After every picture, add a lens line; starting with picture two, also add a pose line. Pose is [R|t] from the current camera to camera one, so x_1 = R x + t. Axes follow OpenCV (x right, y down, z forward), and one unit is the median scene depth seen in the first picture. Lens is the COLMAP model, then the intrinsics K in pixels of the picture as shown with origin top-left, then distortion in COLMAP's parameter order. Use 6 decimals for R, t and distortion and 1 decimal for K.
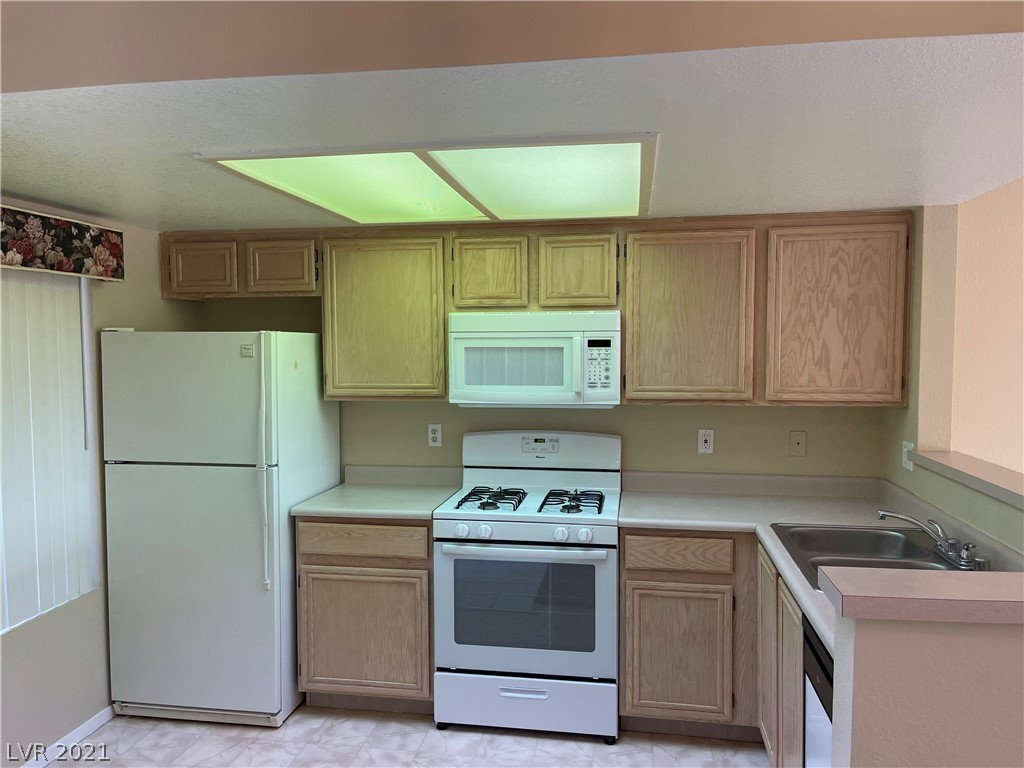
lens RADIAL K [[776.0, 0, 510.6], [0, 776.0, 388.3], [0, 0, 1]] dist [0.066148, -0.091928]
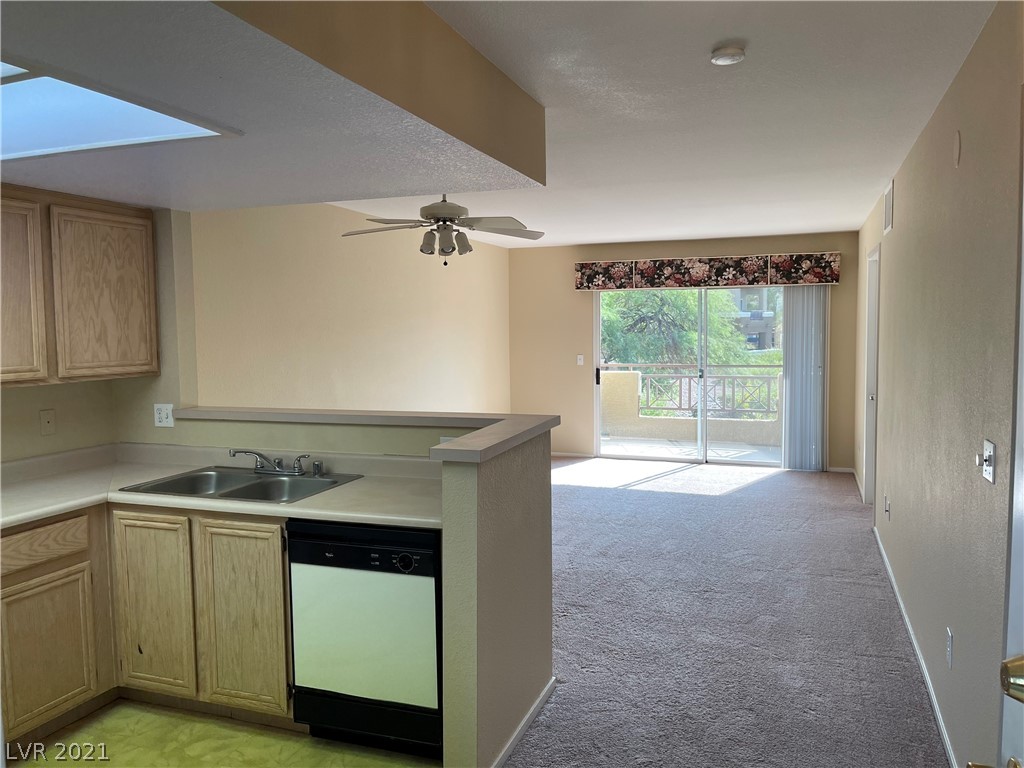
lens RADIAL K [[776.0, 0, 512.6], [0, 776.0, 383.2], [0, 0, 1]] dist [0.066148, -0.091928]
pose [[0.187690, -0.071932, 0.979591, -0.560430], [0.060721, 0.996257, 0.061521, -0.004348], [-0.980350, 0.047935, 0.191355, 0.246496]]
